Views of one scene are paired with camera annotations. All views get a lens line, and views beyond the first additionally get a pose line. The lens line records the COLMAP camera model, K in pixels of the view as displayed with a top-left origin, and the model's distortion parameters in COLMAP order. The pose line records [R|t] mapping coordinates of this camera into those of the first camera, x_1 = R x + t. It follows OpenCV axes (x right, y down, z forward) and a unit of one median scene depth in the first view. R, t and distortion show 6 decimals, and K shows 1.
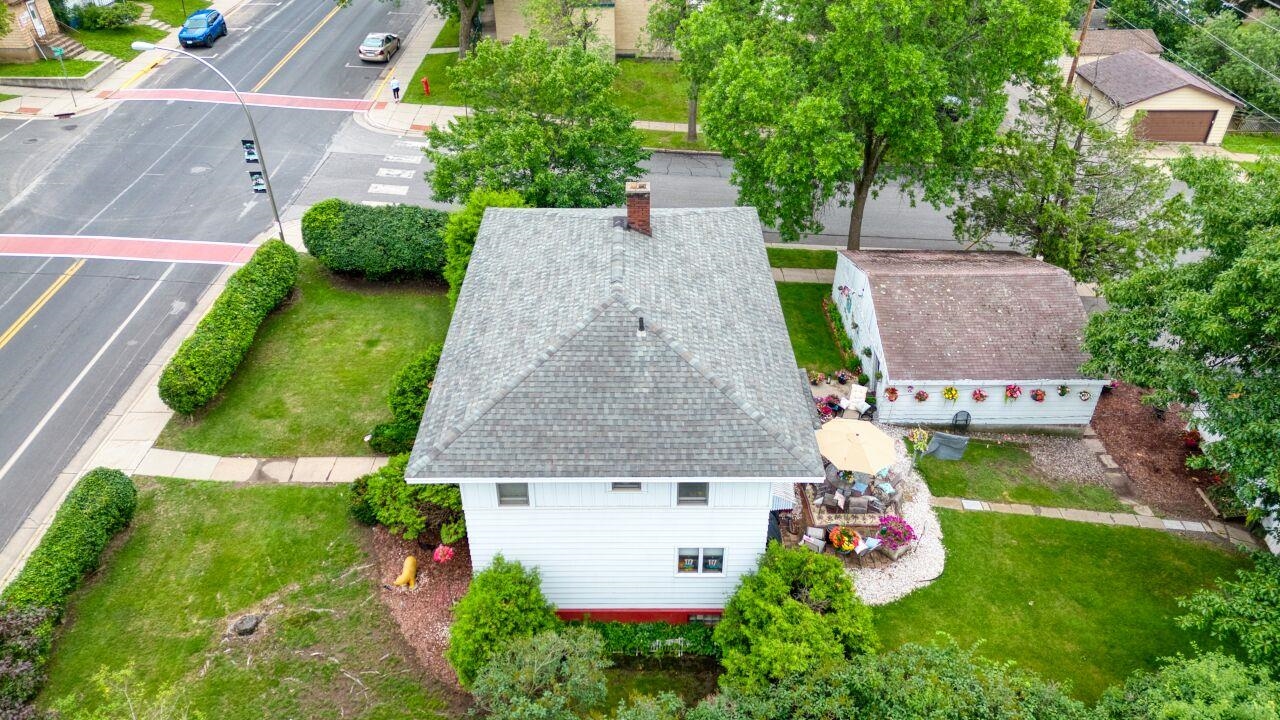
lens RADIAL K [[887.7, 0, 636.8], [0, 887.7, 356.5], [0, 0, 1]] dist [0.074429, -0.067067]
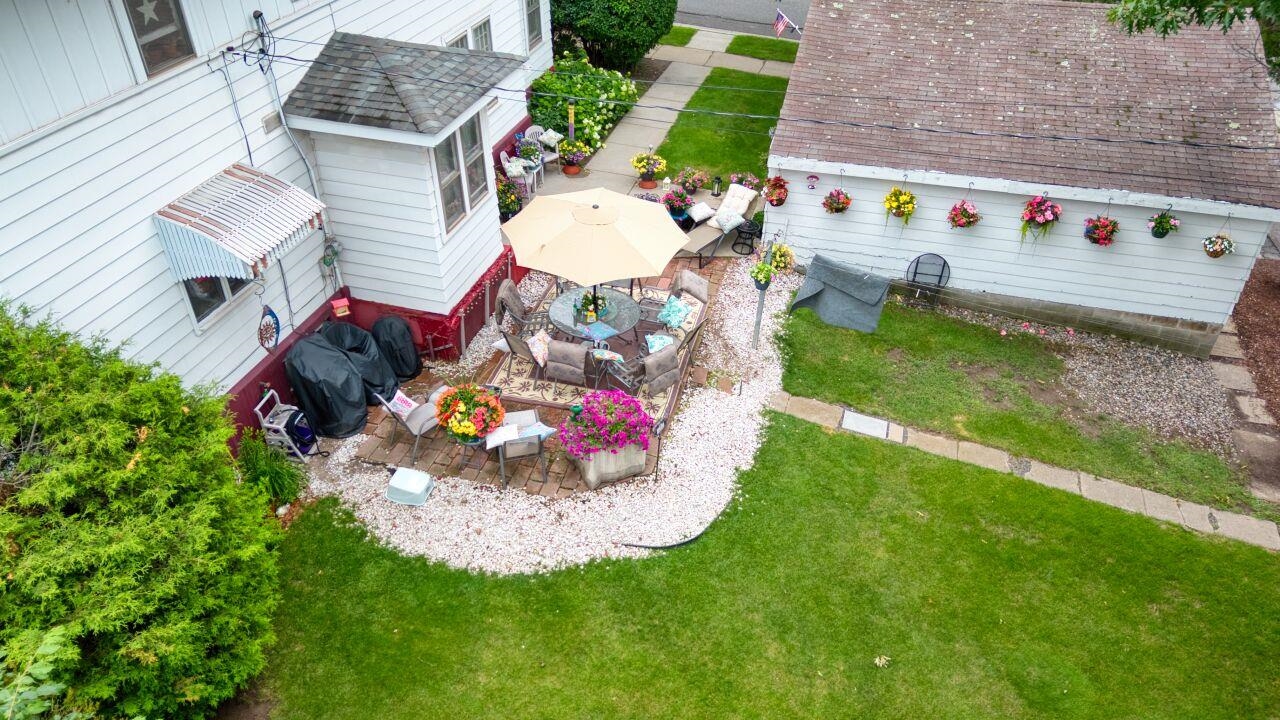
lens RADIAL K [[887.7, 0, 636.8], [0, 887.7, 356.5], [0, 0, 1]] dist [0.074429, -0.067067]
pose [[0.957931, 0.167129, -0.233314, 0.344695], [-0.165604, 0.985843, 0.026255, 0.132415], [0.234399, 0.013487, 0.972047, 0.519119]]
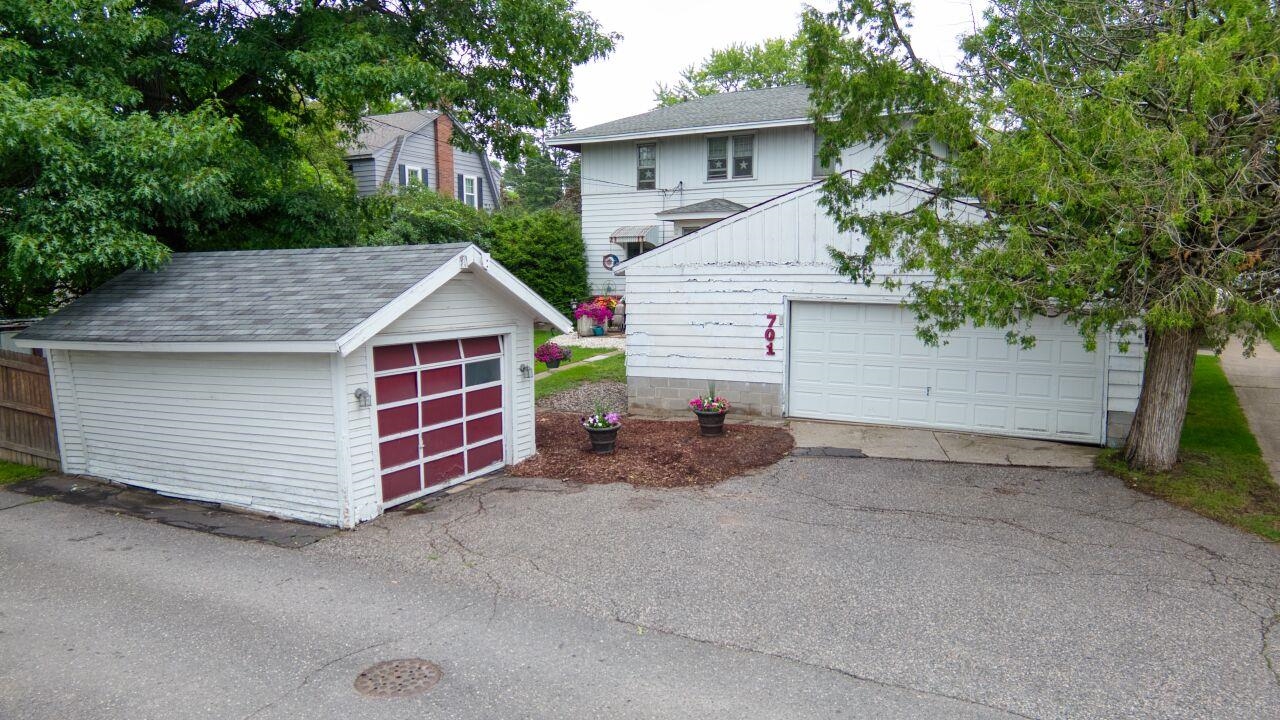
lens RADIAL K [[876.8, 0, 640.0], [0, 876.8, 360.0], [0, 0, 1]] dist [0.128931, -0.153511]
pose [[-0.484455, 0.079657, -0.871182, 1.006027], [-0.510510, 0.782952, 0.355479, -0.132401], [0.710410, 0.616960, -0.338640, 1.235098]]
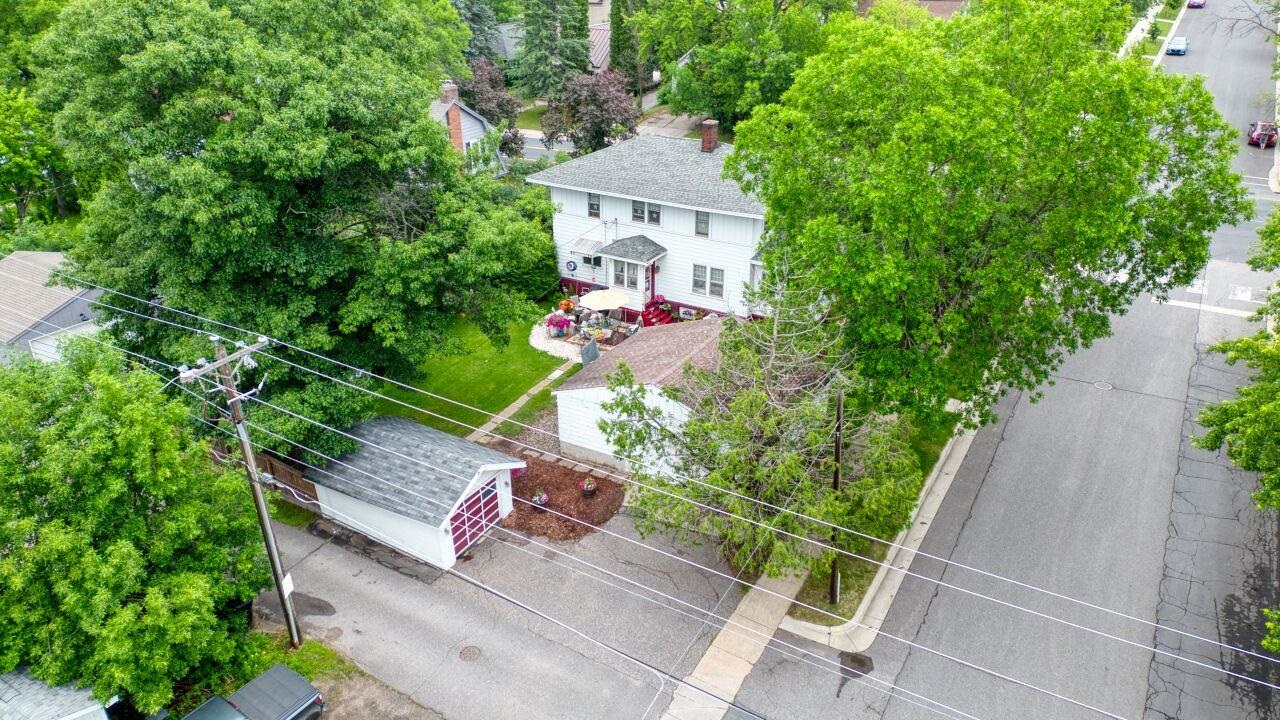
lens RADIAL K [[885.1, 0, 640.0], [0, 885.1, 360.0], [0, 0, 1]] dist [0.139119, -0.119993]
pose [[-0.508333, 0.376550, -0.774472, 1.339446], [-0.498306, 0.604863, 0.621154, -0.767598], [0.702345, 0.701677, -0.119834, 1.187329]]
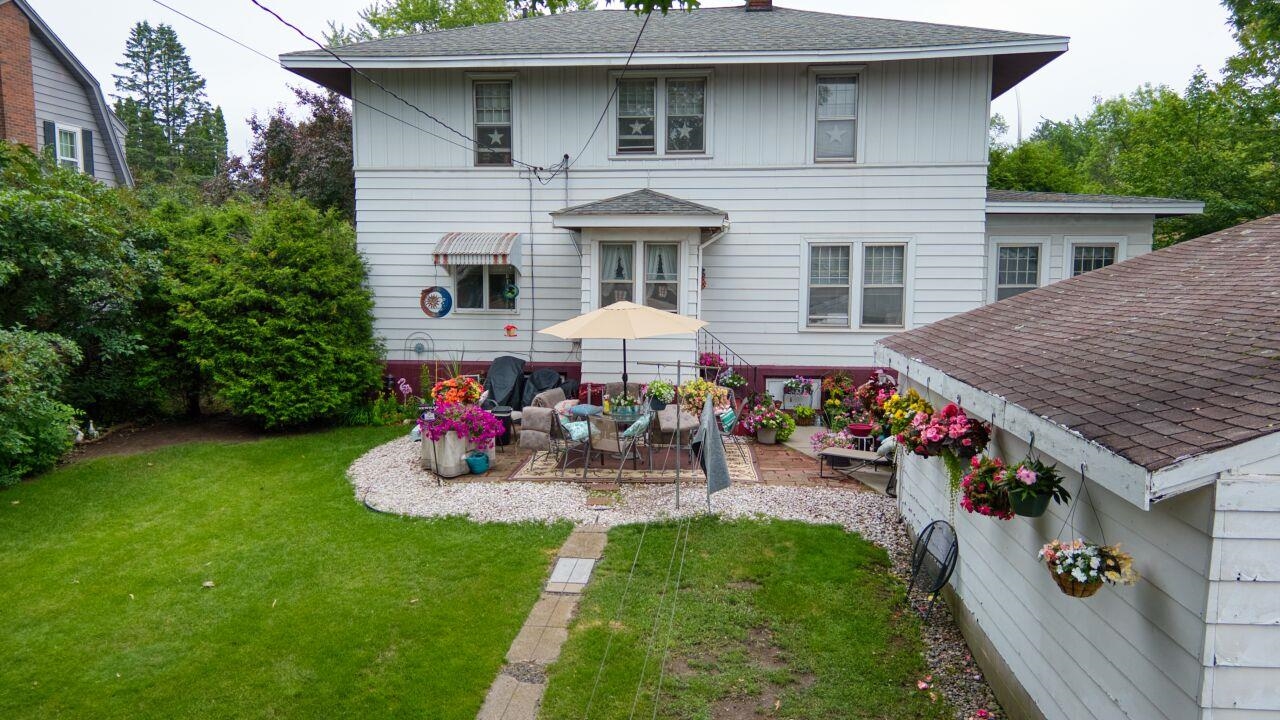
lens RADIAL K [[898.6, 0, 640.0], [0, 898.6, 360.0], [0, 0, 1]] dist [0.075684, -0.085718]
pose [[-0.084362, 0.097923, -0.991612, 0.664590], [-0.582451, 0.802595, 0.128810, 0.041585], [0.808476, 0.588432, -0.010673, 0.927238]]
